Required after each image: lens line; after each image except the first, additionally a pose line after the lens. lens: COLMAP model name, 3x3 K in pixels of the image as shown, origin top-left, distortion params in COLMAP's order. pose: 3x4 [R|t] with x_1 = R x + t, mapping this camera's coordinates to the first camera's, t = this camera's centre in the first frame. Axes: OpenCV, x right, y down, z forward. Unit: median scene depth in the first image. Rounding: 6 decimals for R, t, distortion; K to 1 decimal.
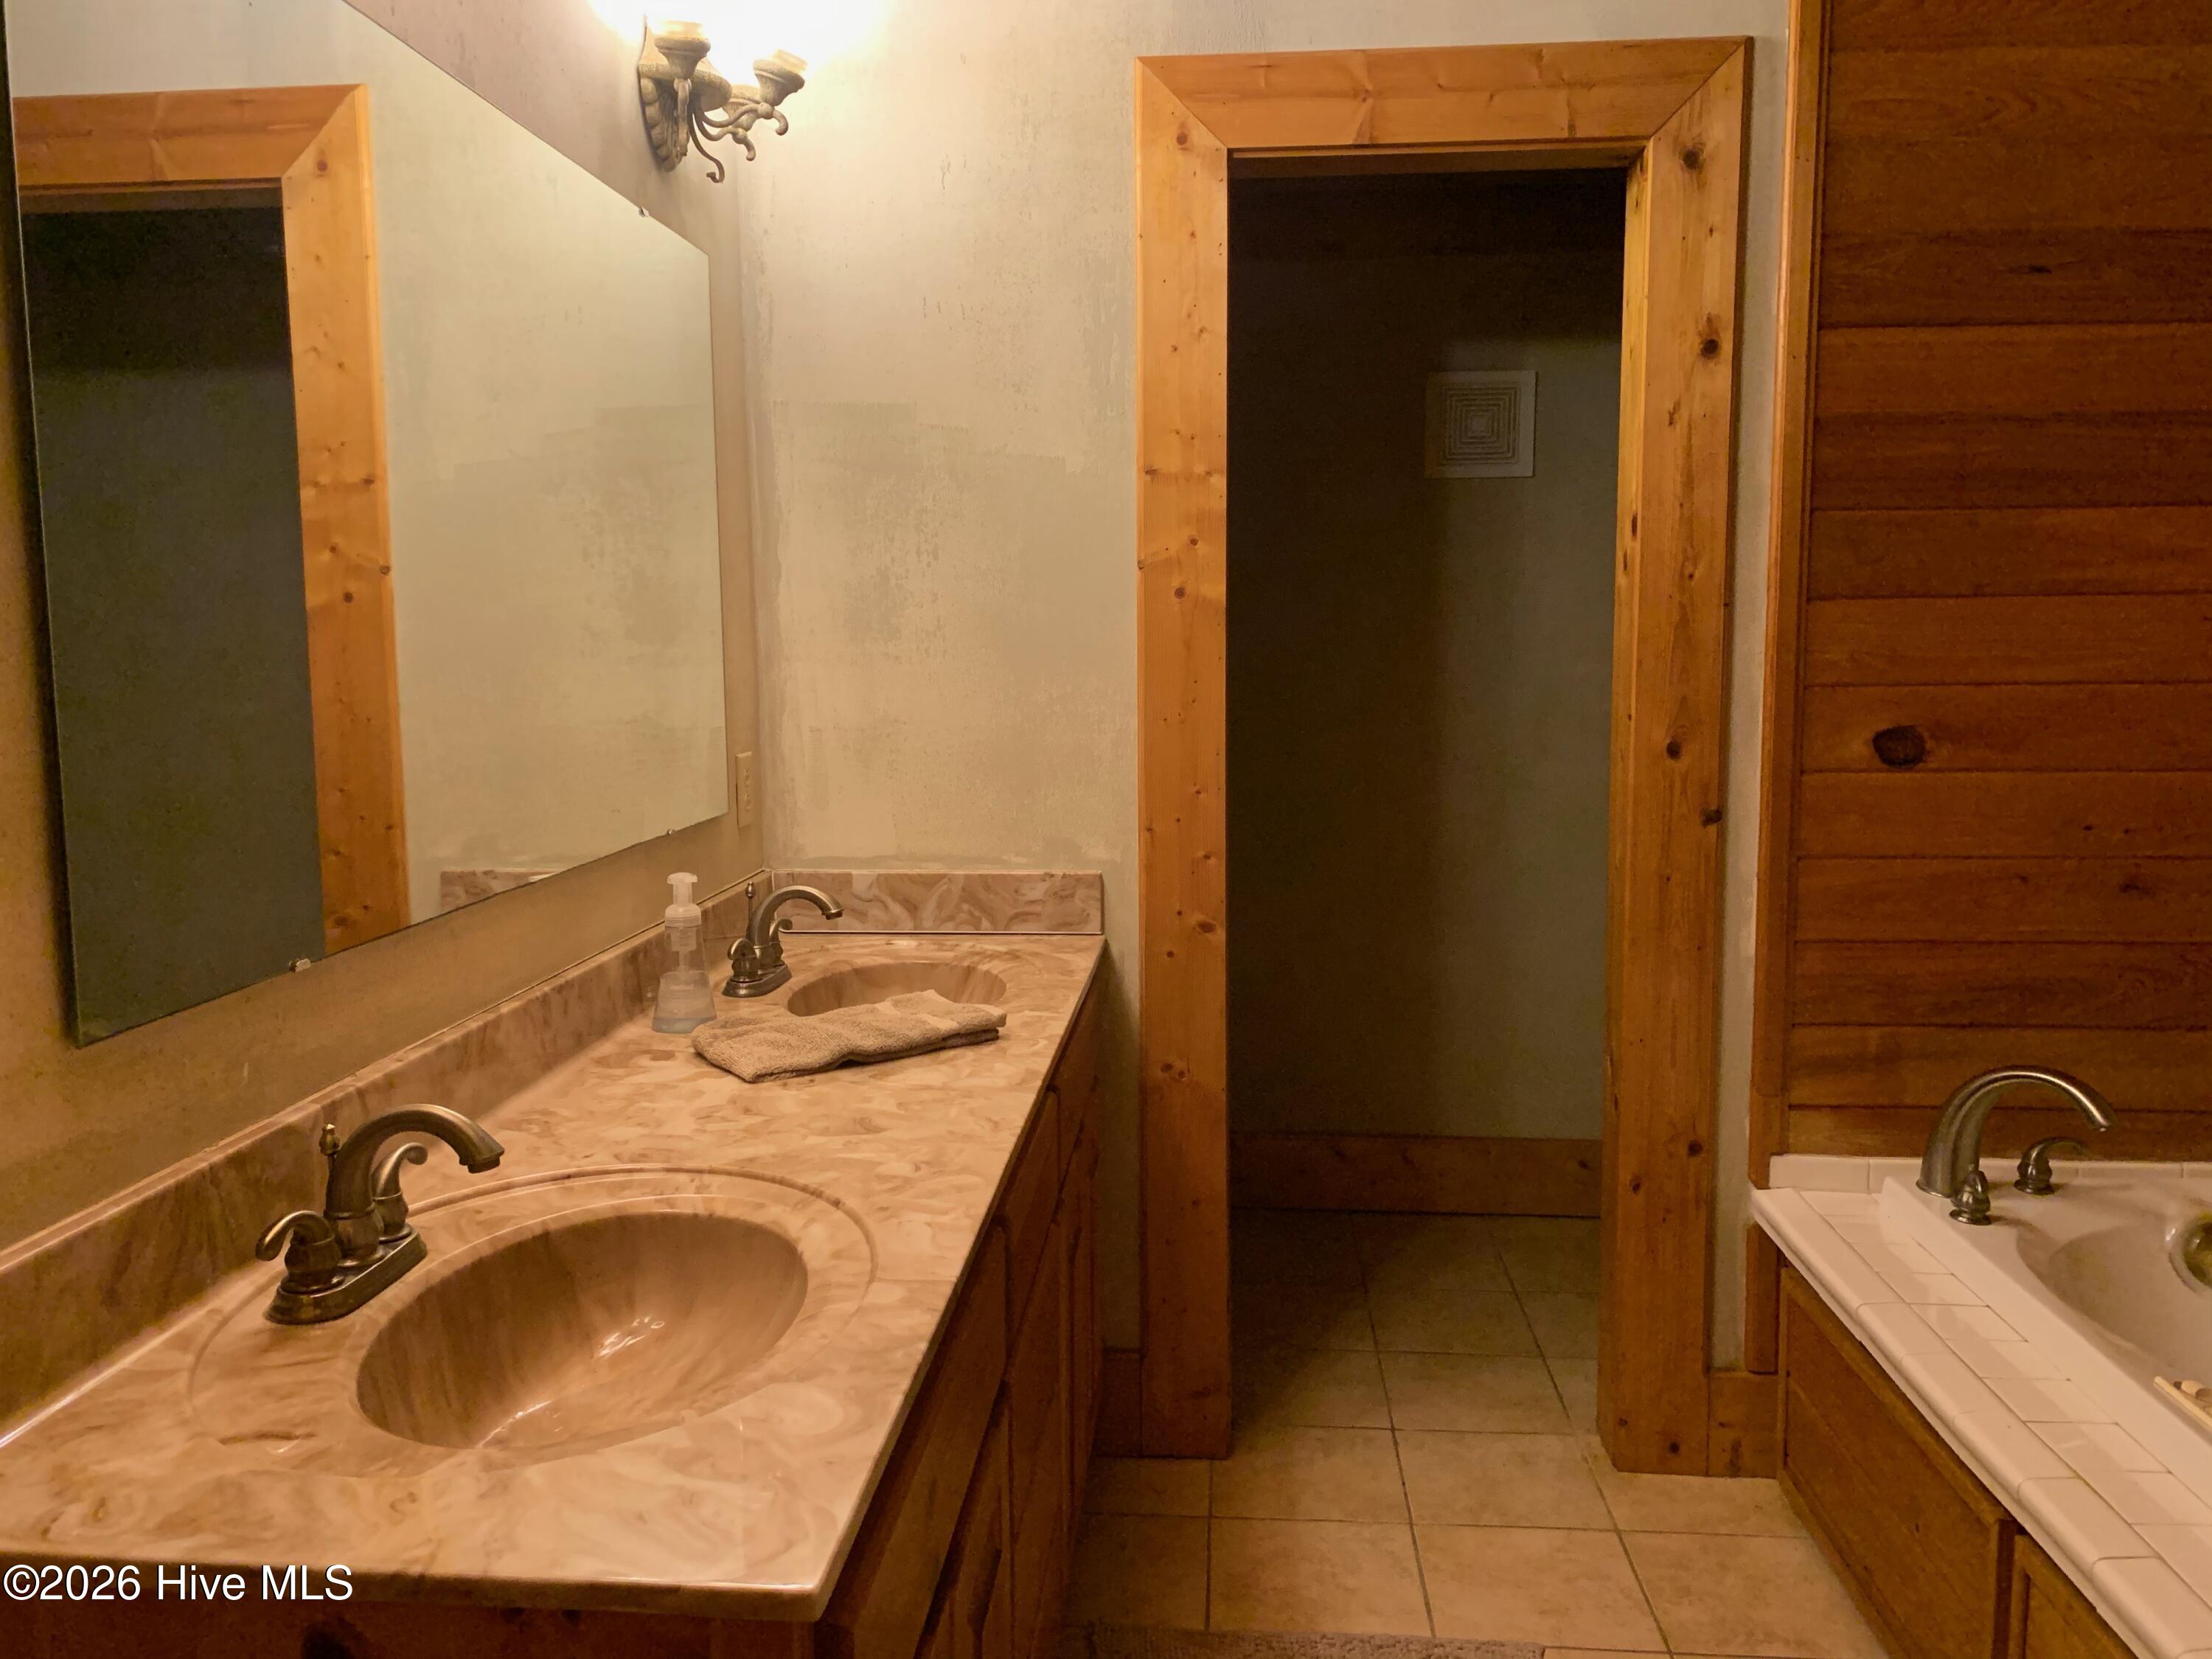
lens RADIAL K [[1678.5, 0, 1106.0], [0, 1678.5, 827.4], [0, 0, 1]] dist [0.056809, -0.075752]
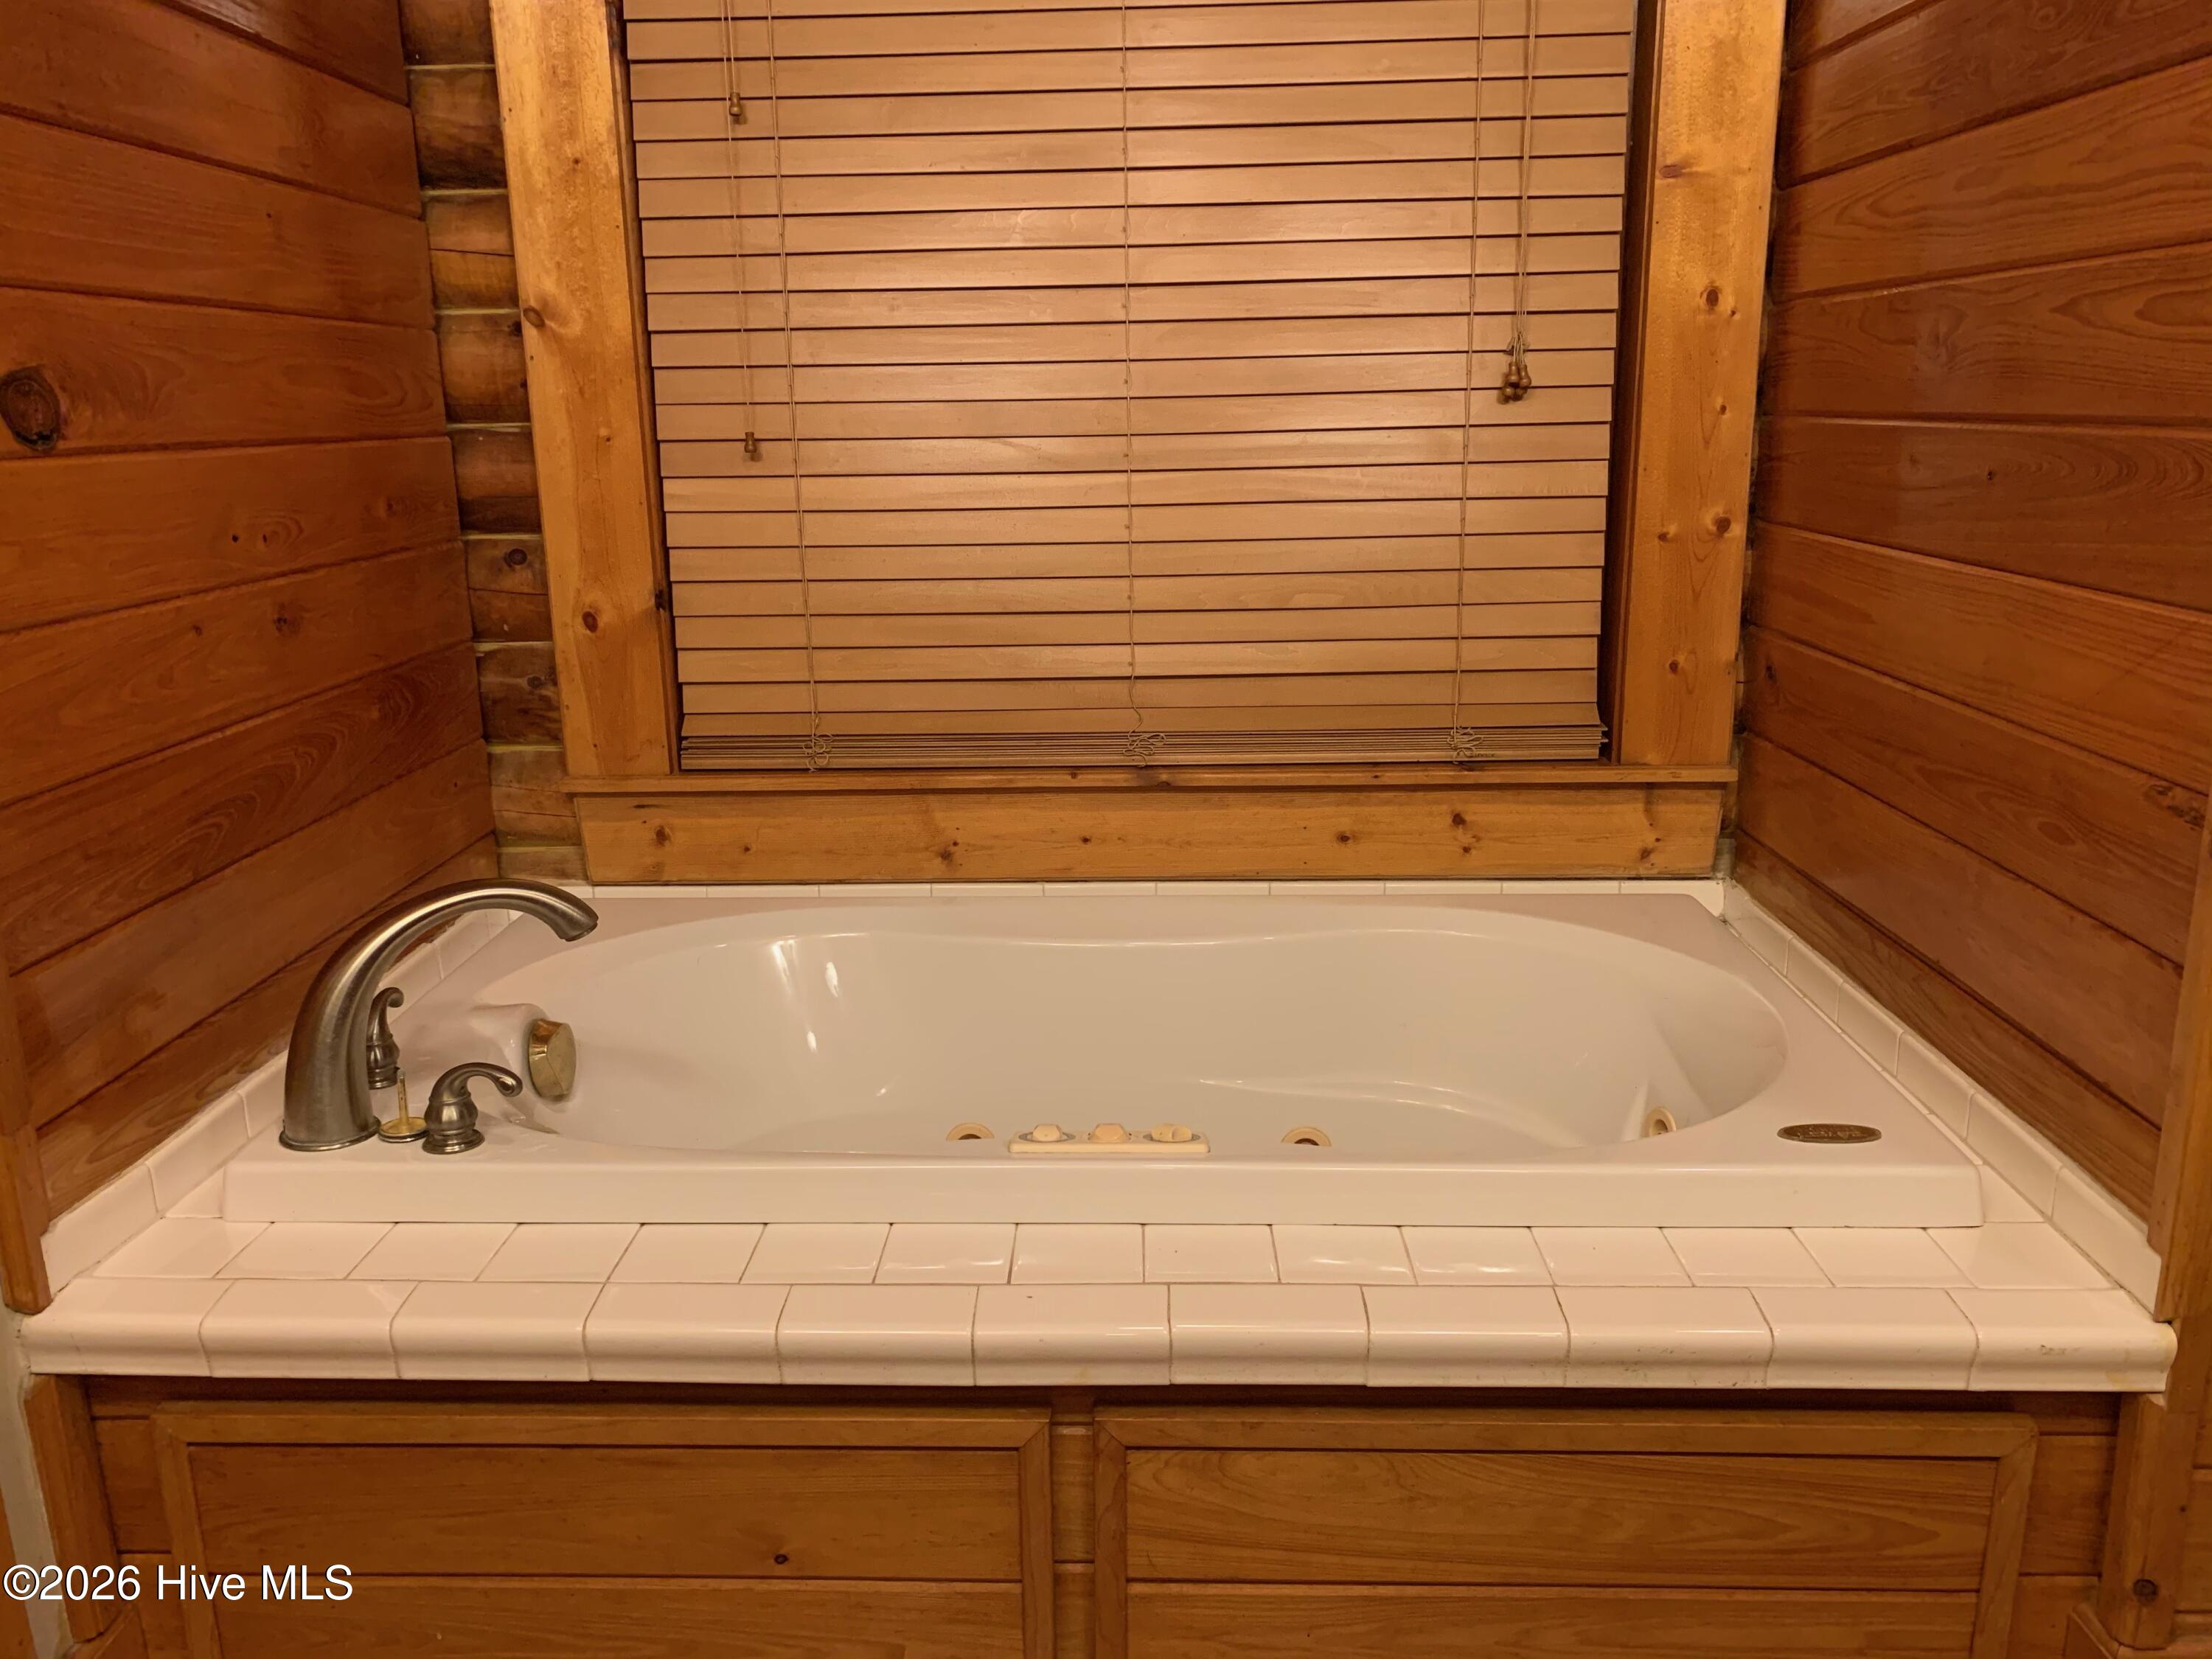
lens RADIAL K [[1678.5, 0, 1104.5], [0, 1678.5, 834.7], [0, 0, 1]] dist [0.056809, -0.075752]
pose [[-0.048355, -0.236644, 0.970392, -0.089184], [0.133620, 0.961264, 0.241076, -0.002456], [-0.989852, 0.141322, -0.014862, 0.685139]]
